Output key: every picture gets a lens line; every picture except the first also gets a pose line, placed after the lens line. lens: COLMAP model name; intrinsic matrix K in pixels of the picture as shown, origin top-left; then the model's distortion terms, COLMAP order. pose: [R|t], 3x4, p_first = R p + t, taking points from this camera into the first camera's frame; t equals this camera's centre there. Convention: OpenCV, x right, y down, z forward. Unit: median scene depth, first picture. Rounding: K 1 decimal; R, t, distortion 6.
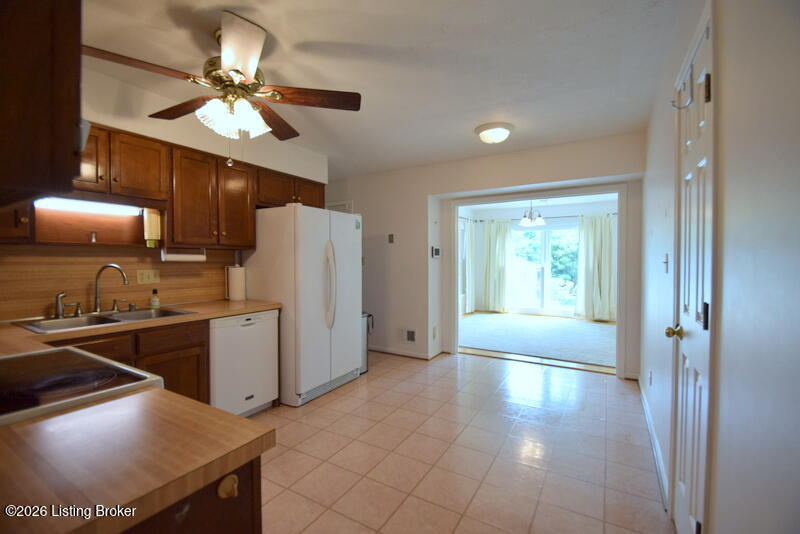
lens RADIAL K [[345.2, 0, 400.0], [0, 345.2, 267.0], [0, 0, 1]] dist [-0.000777, -0.009242]
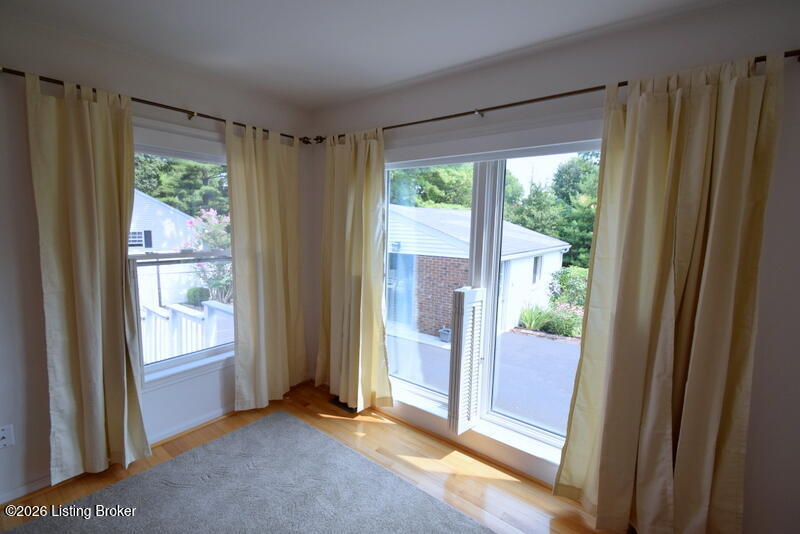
lens RADIAL K [[350.0, 0, 400.0], [0, 350.0, 267.0], [0, 0, 1]] dist [-0.000611, -0.008907]
pose [[0.993620, 0.037145, -0.106488, 0.969369], [-0.026859, 0.994975, 0.096457, -0.112463], [0.109536, -0.092981, 0.989624, 1.757784]]
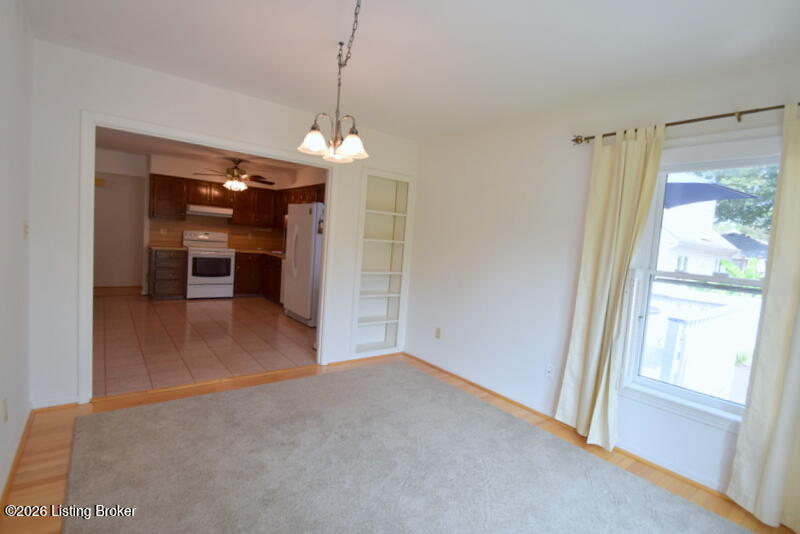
lens RADIAL K [[374.7, 0, 400.0], [0, 374.7, 267.0], [0, 0, 1]] dist [-0.002521, -0.000589]
pose [[-0.354963, 0.045315, -0.933782, 1.308526], [-0.096430, 0.991722, 0.084783, -0.074016], [0.929894, 0.120139, -0.347655, 2.170586]]
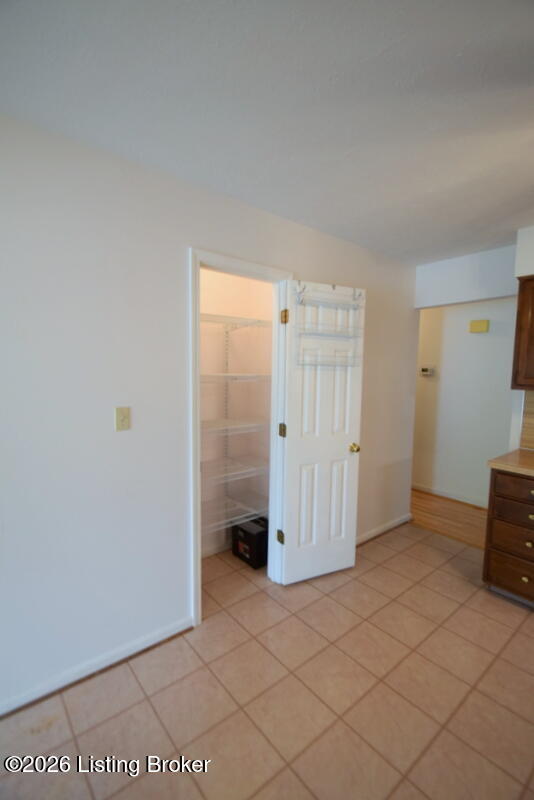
lens RADIAL K [[367.2, 0, 276.8], [0, 367.2, 402.2], [0, 0, 1]] dist [-0.000950, -0.000382]
pose [[-0.945800, -0.046461, 0.321408, 0.083081], [-0.008567, 0.992938, 0.118324, -0.097093], [-0.324635, 0.109158, -0.939519, 1.099268]]
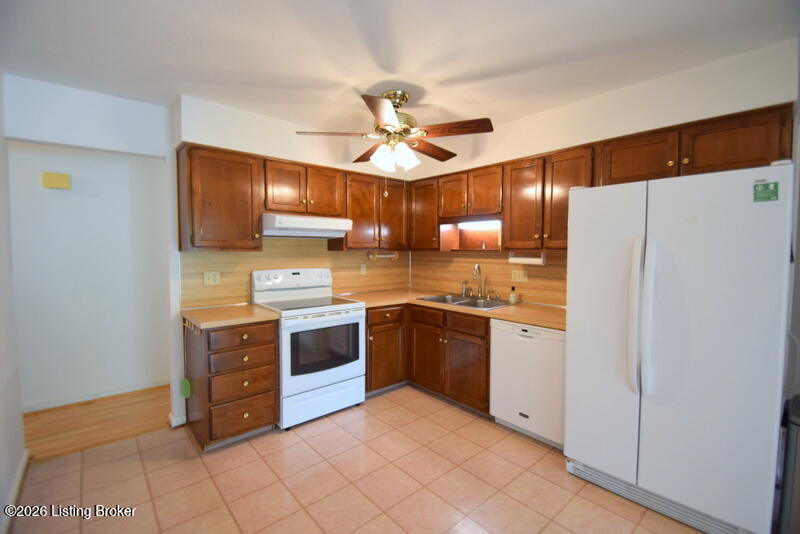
lens RADIAL K [[345.2, 0, 400.0], [0, 345.2, 267.0], [0, 0, 1]] dist [-0.000777, -0.009242]
pose [[-0.303659, 0.042827, -0.951818, 0.459311], [-0.024196, 0.998320, 0.052639, -0.048228], [0.952473, 0.039015, -0.302113, 0.842326]]
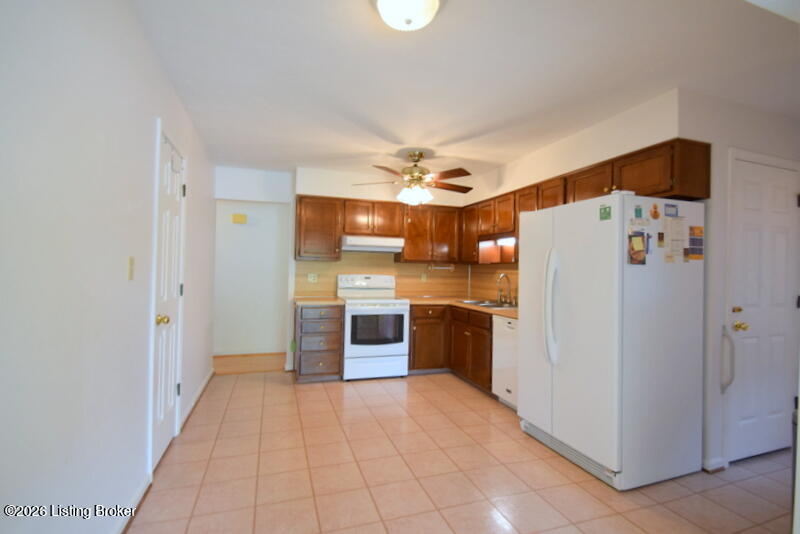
lens RADIAL K [[367.2, 0, 400.0], [0, 367.2, 267.0], [0, 0, 1]] dist [-0.000950, -0.000382]
pose [[-0.646379, -0.022456, -0.762686, 0.655976], [-0.037815, 0.999281, 0.002626, -0.021483], [0.762079, 0.030538, -0.646764, 1.333386]]
